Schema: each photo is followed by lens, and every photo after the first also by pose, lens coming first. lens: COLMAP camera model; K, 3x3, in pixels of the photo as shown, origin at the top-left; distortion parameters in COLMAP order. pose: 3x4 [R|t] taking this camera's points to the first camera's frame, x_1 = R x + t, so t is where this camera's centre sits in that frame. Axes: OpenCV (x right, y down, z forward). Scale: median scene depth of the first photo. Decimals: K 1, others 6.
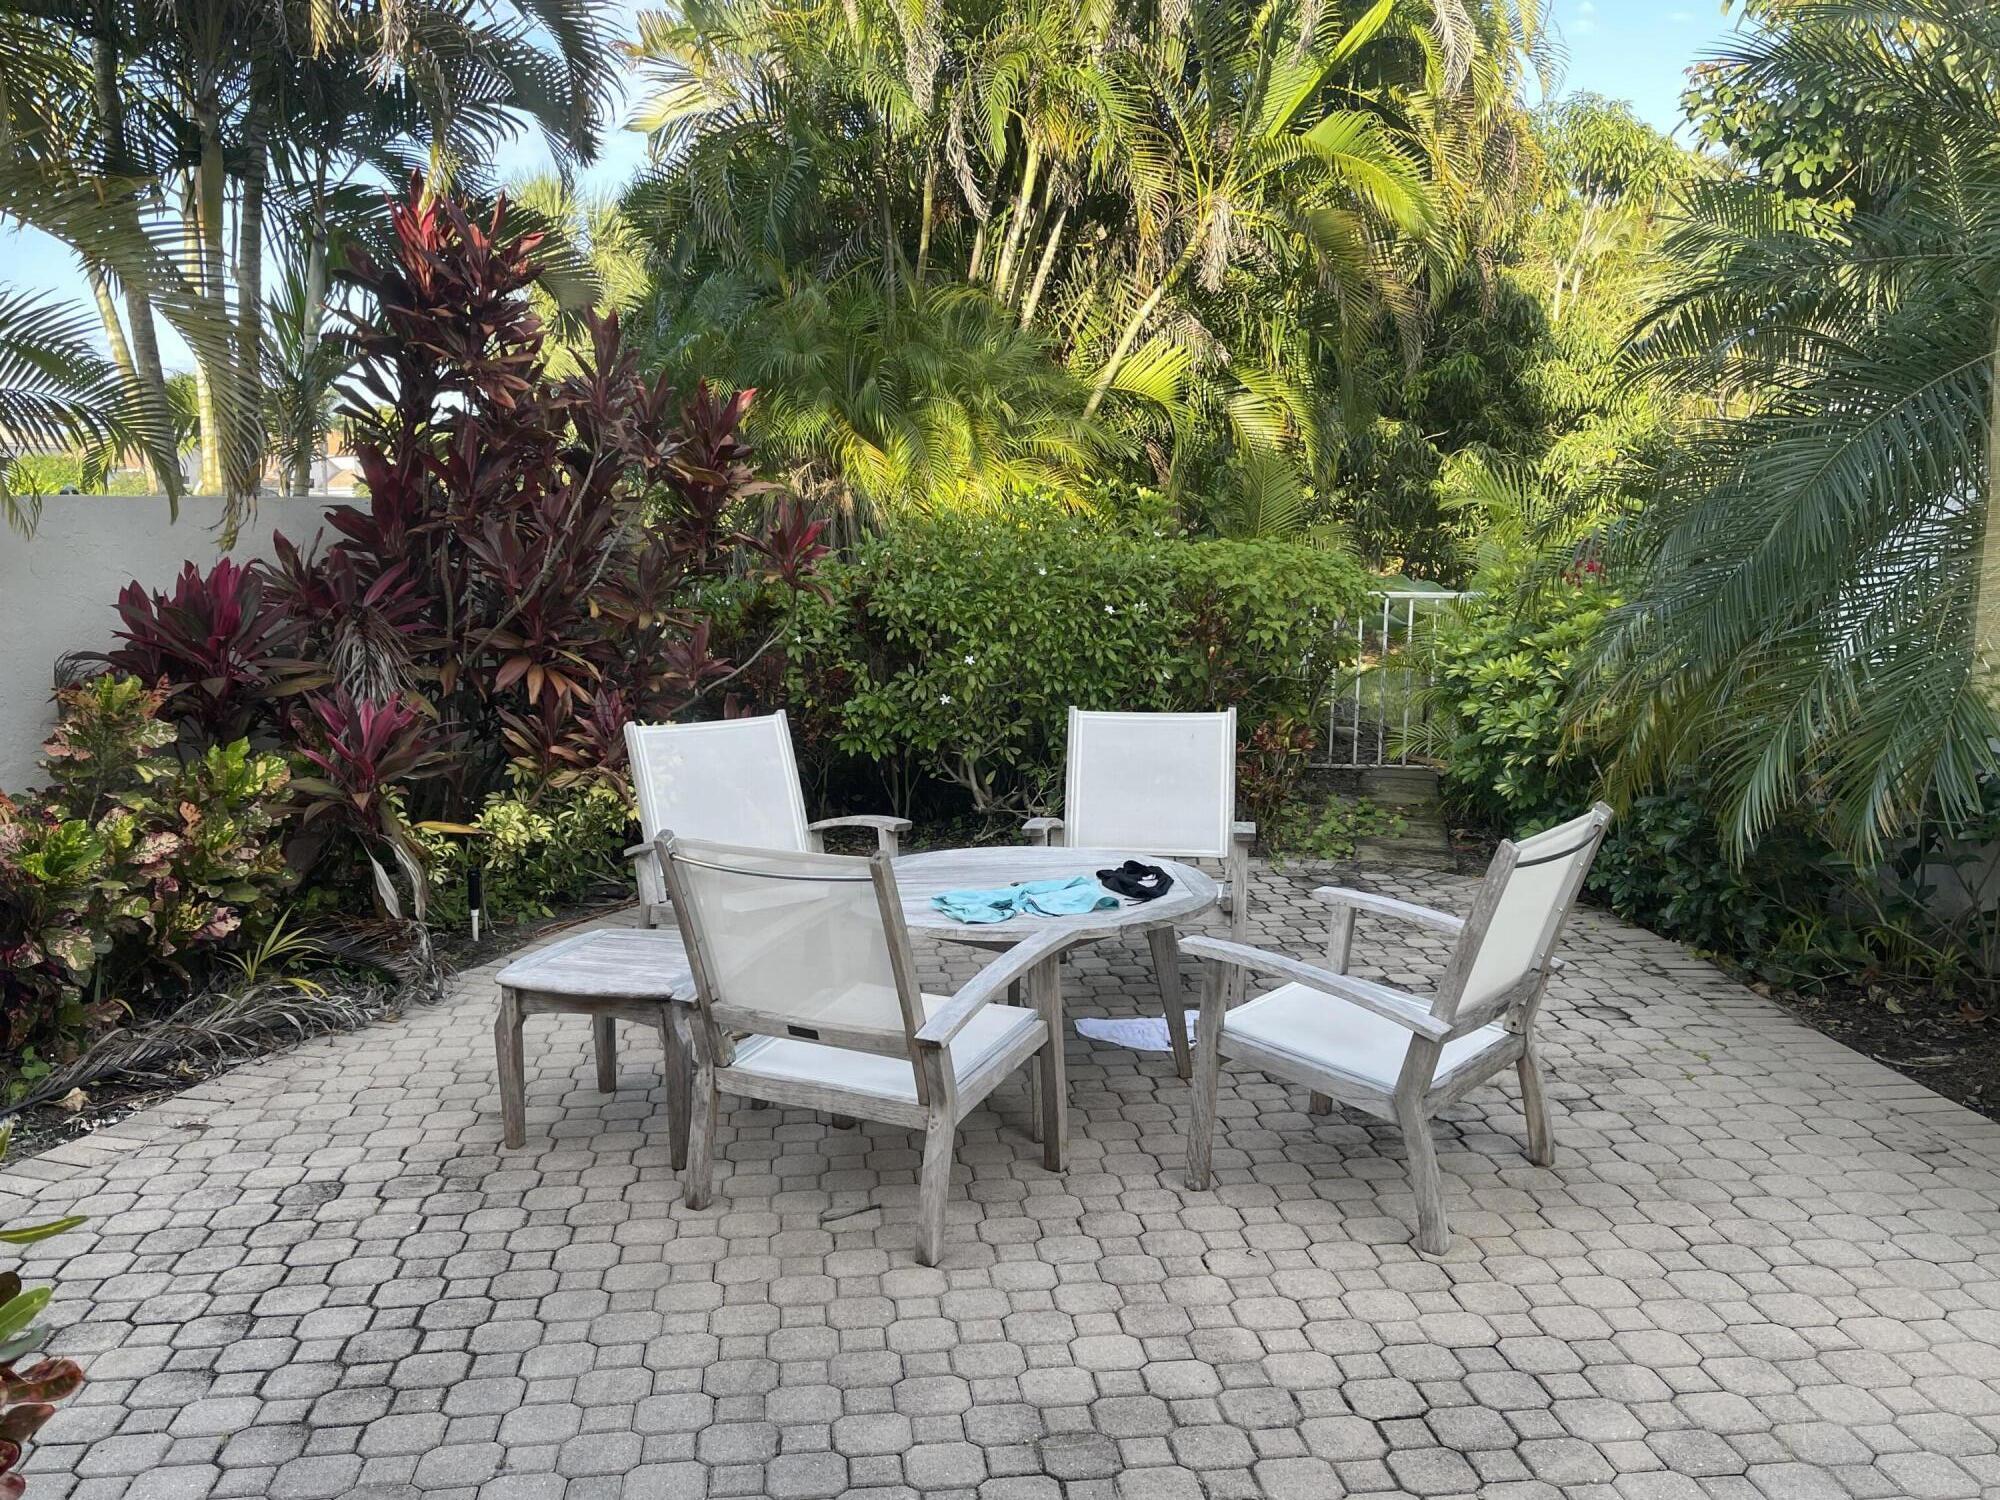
lens RADIAL K [[1715.6, 0, 1006.0], [0, 1715.6, 753.7], [0, 0, 1]] dist [0.064730, -0.065200]
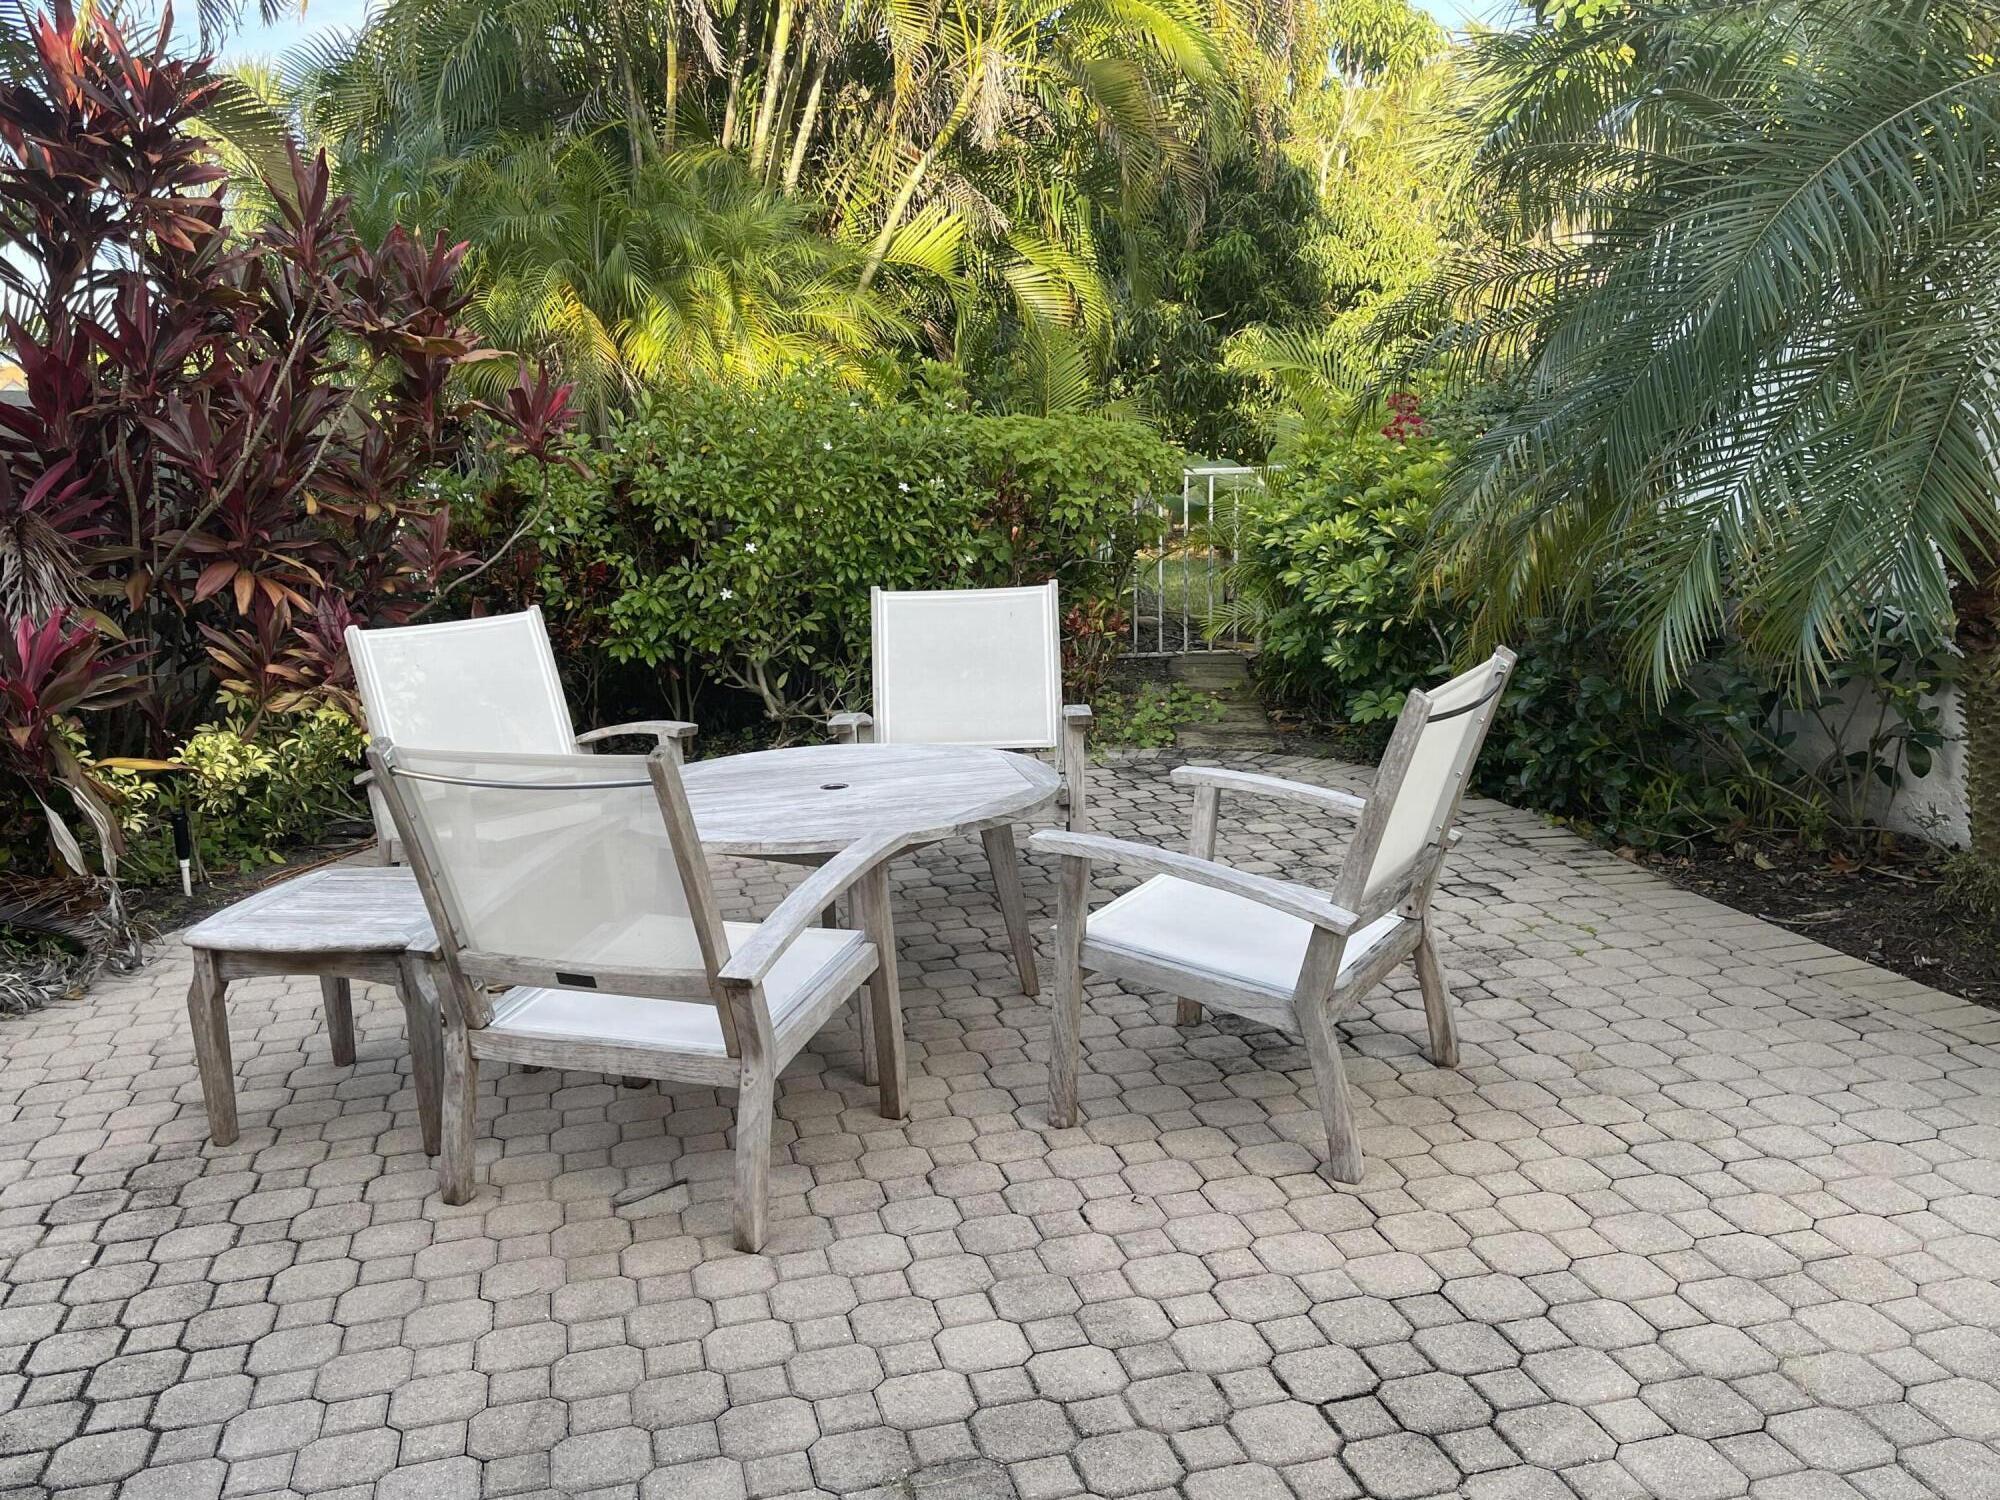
lens RADIAL K [[1715.6, 0, 986.9], [0, 1715.6, 742.7], [0, 0, 1]] dist [0.064730, -0.065200]
pose [[0.992033, -0.057220, 0.112233, -0.008899], [0.052401, 0.997592, 0.045431, 0.018660], [-0.114562, -0.039188, 0.992643, 0.136478]]
